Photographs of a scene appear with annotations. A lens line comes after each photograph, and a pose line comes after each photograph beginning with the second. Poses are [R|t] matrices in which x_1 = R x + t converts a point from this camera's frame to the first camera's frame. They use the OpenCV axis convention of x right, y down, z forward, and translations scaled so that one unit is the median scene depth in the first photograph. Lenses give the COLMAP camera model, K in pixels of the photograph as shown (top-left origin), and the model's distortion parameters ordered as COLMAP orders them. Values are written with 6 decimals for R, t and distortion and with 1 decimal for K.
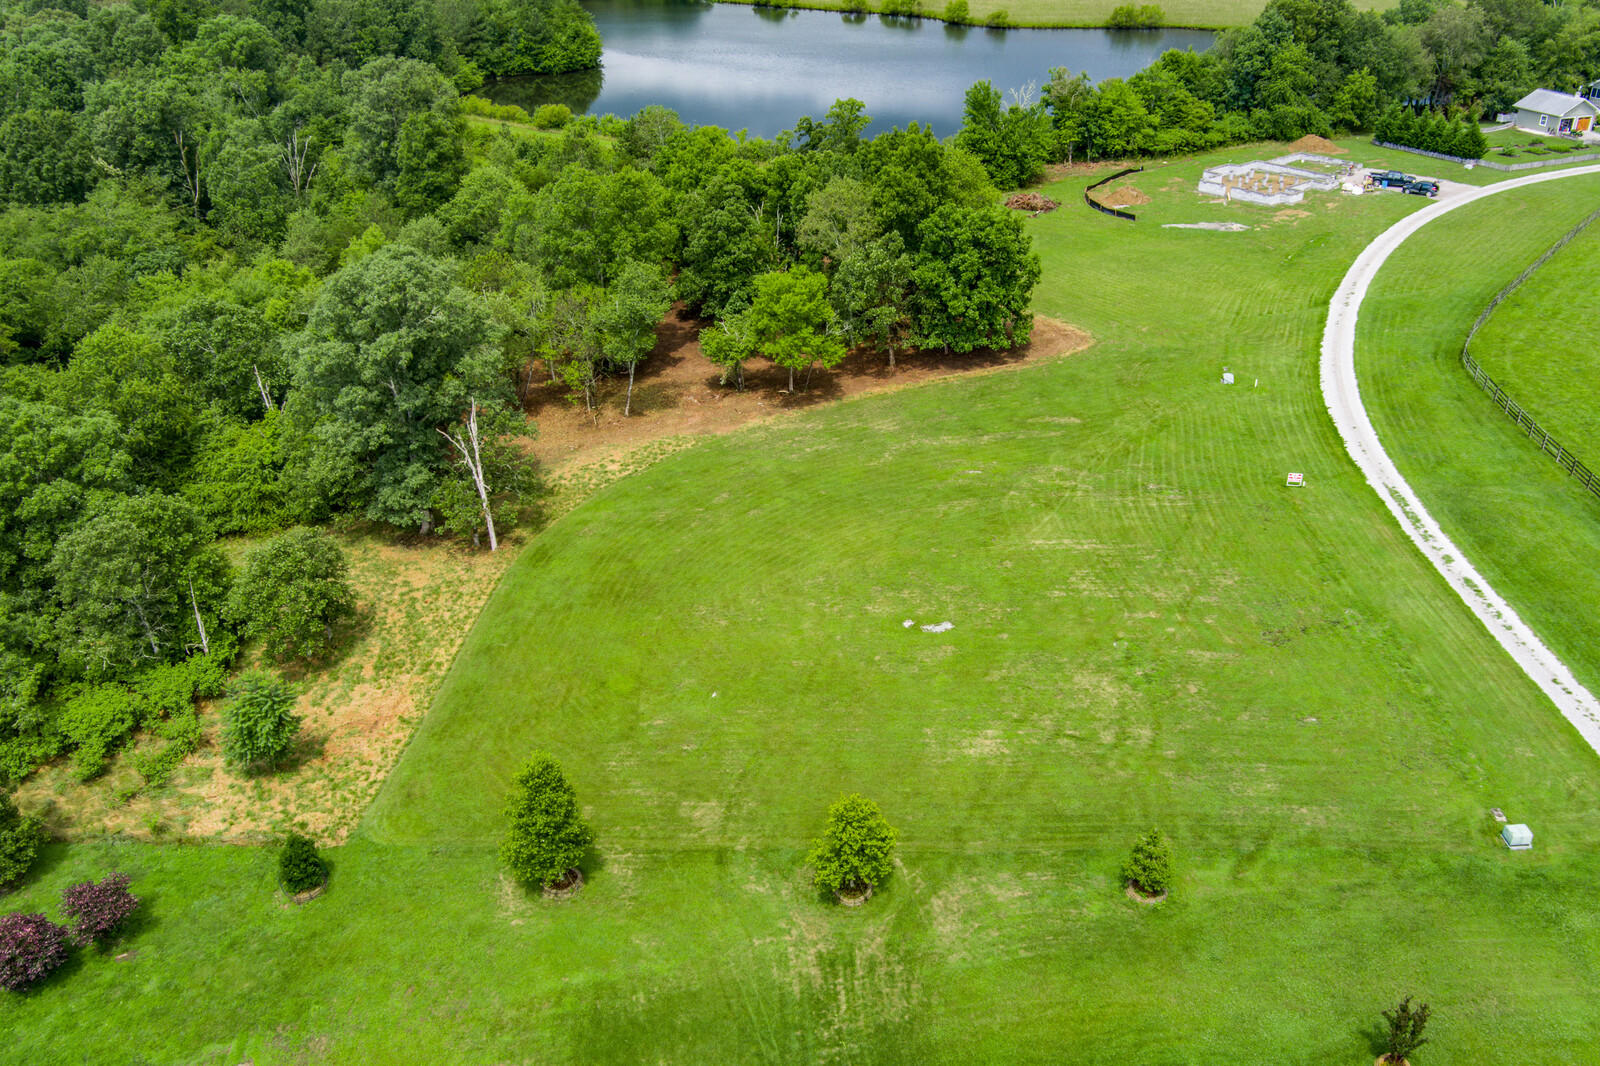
lens RADIAL K [[1280.6, 0, 793.8], [0, 1280.6, 537.7], [0, 0, 1]] dist [-0.070758, 0.029366]
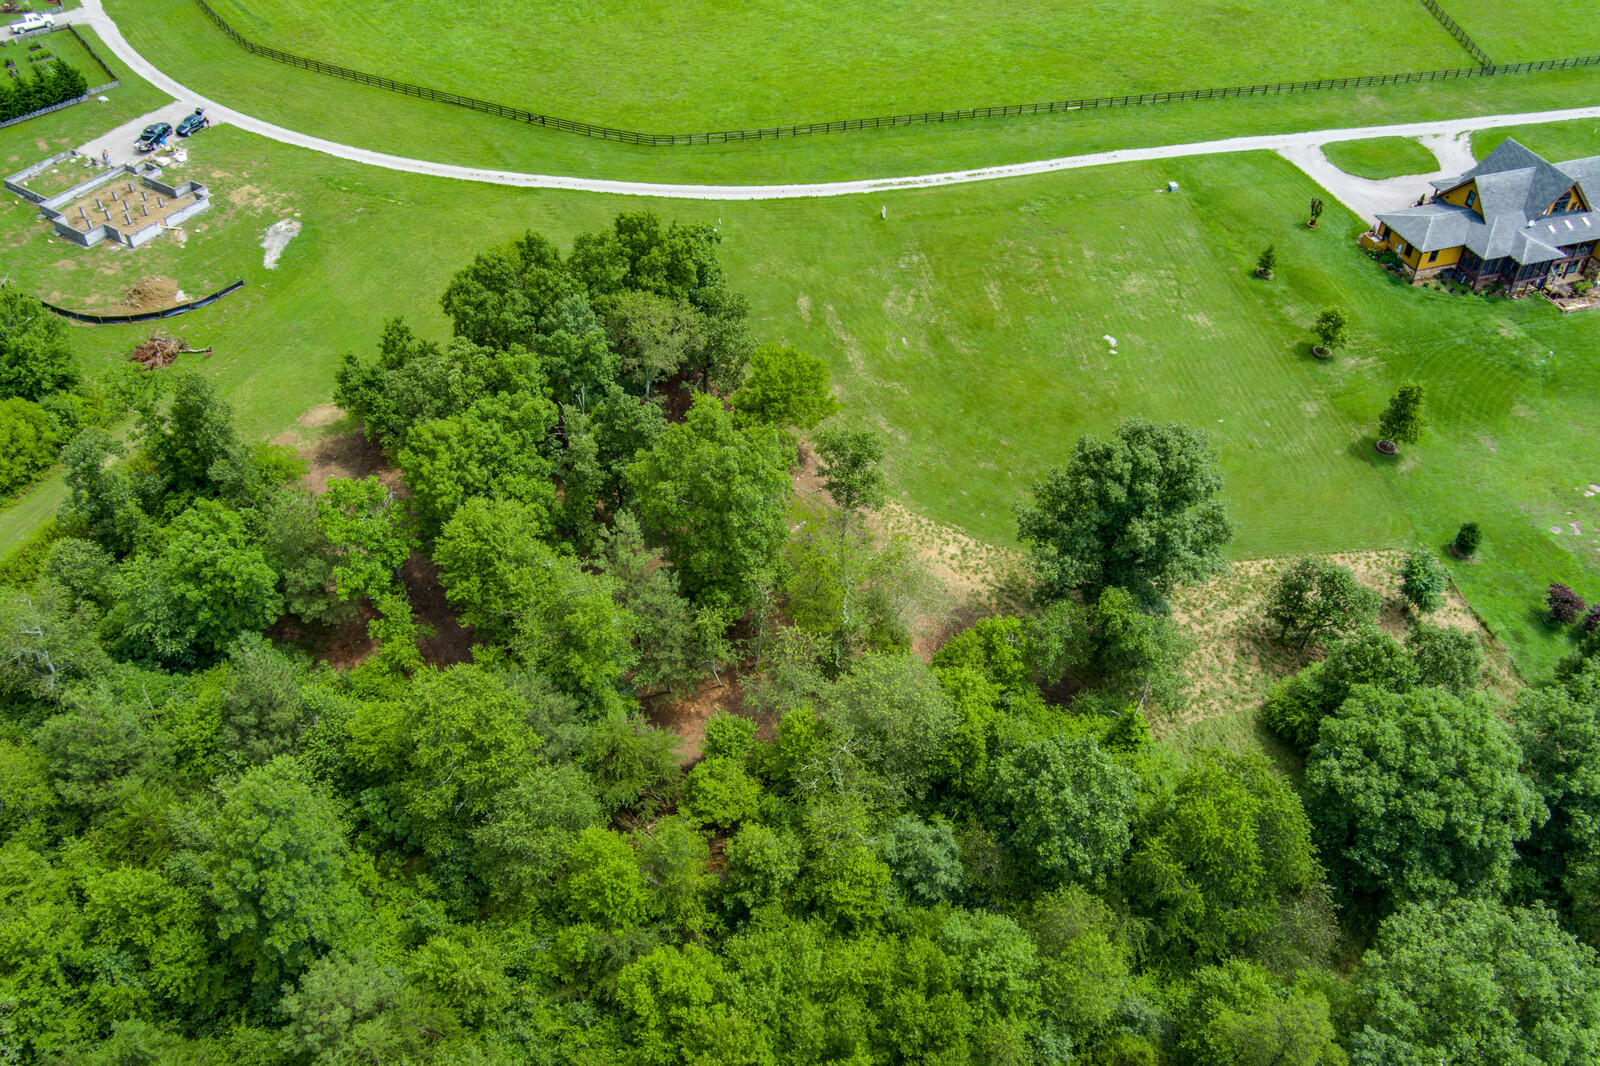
lens RADIAL K [[1280.6, 0, 804.8], [0, 1280.6, 544.2], [0, 0, 1]] dist [-0.070758, 0.029366]
pose [[-0.267368, -0.654084, 0.707594, -0.935861], [0.472599, 0.550930, 0.687842, -0.923900], [-0.839741, 0.518315, 0.161818, 1.013692]]
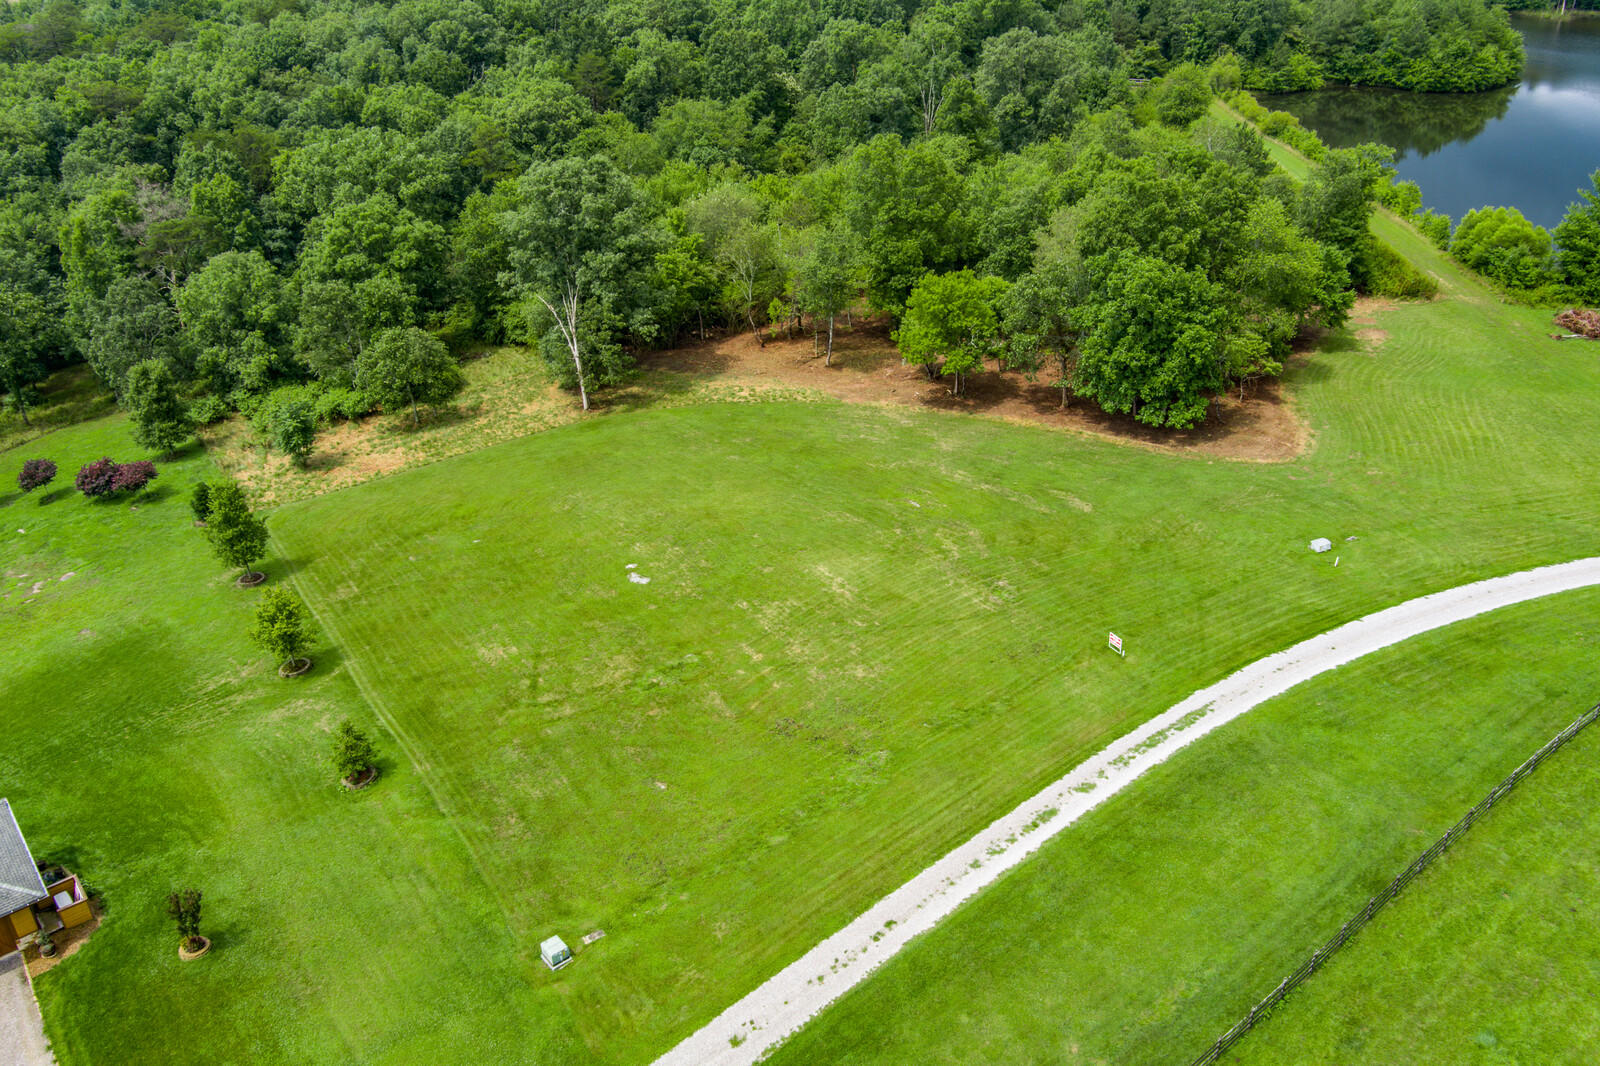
lens RADIAL K [[1280.6, 0, 811.2], [0, 1280.6, 537.1], [0, 0, 1]] dist [-0.070758, 0.029366]
pose [[0.624990, 0.383183, -0.680117, 0.775974], [-0.375588, 0.911372, 0.168328, -0.165679], [0.684340, 0.150240, 0.713517, 0.277925]]
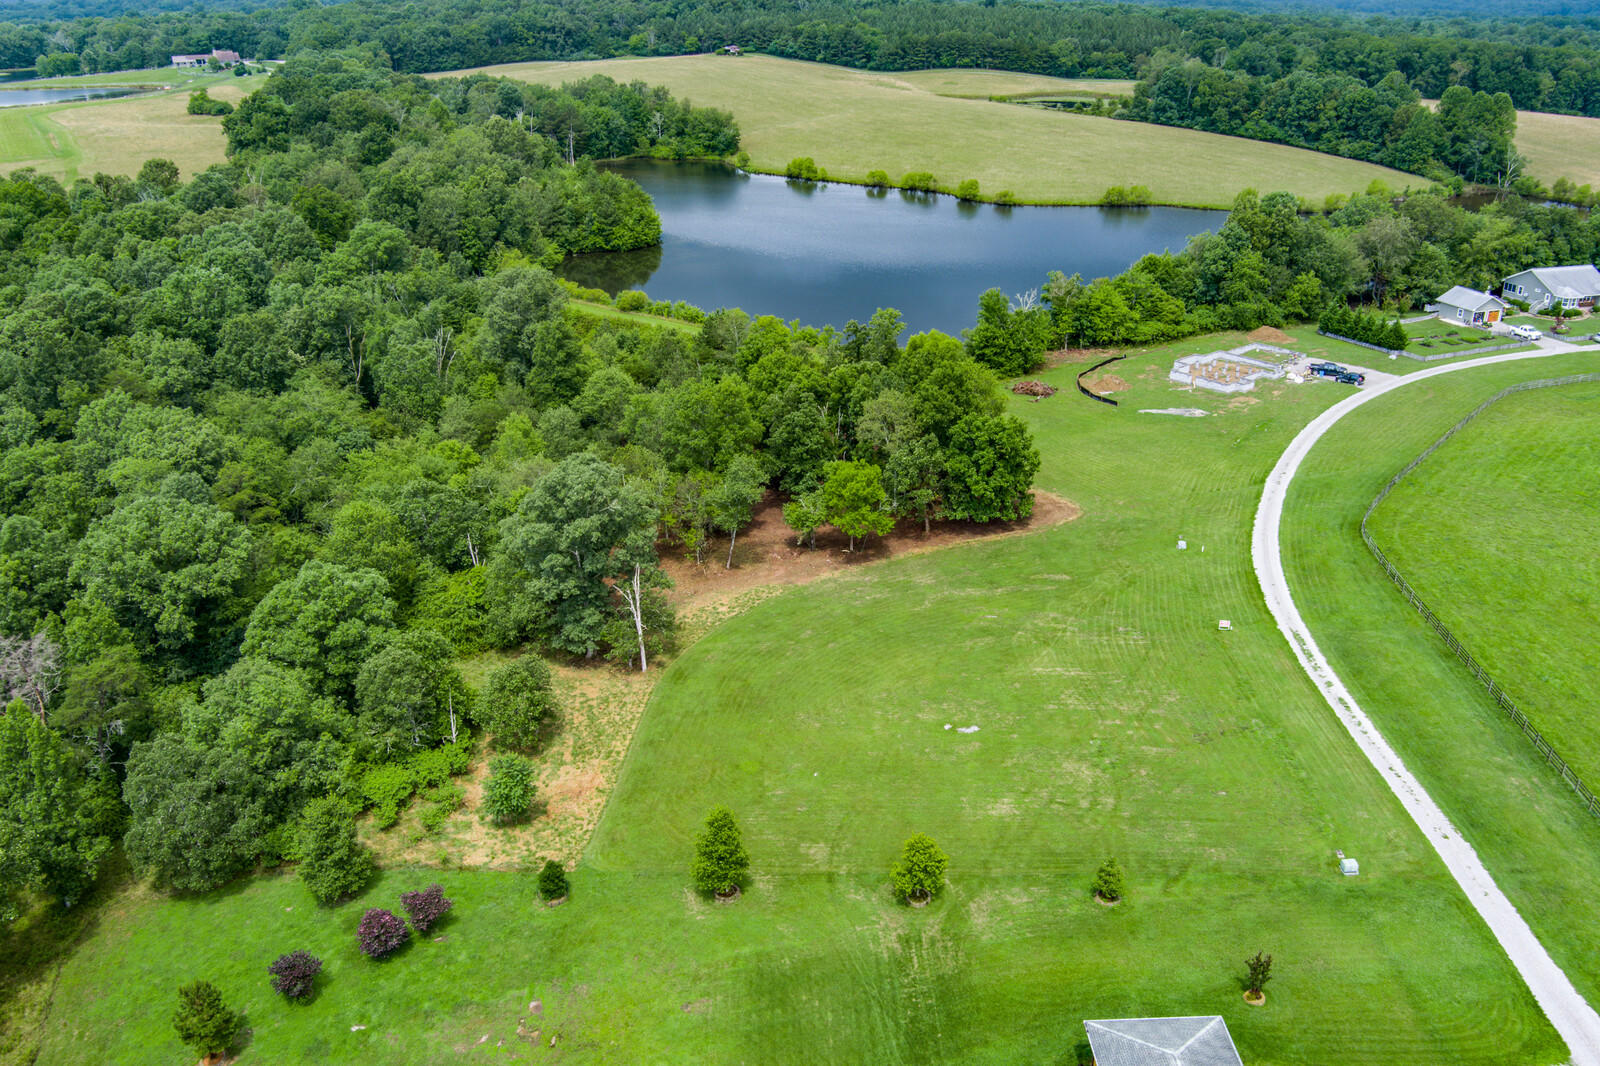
lens RADIAL K [[1280.6, 0, 794.8], [0, 1280.6, 532.9], [0, 0, 1]] dist [-0.070758, 0.029366]
pose [[0.999944, 0.009695, -0.004149, -0.066324], [-0.010033, 0.995795, -0.091057, -0.014602], [0.003248, 0.091094, 0.995837, -0.379264]]
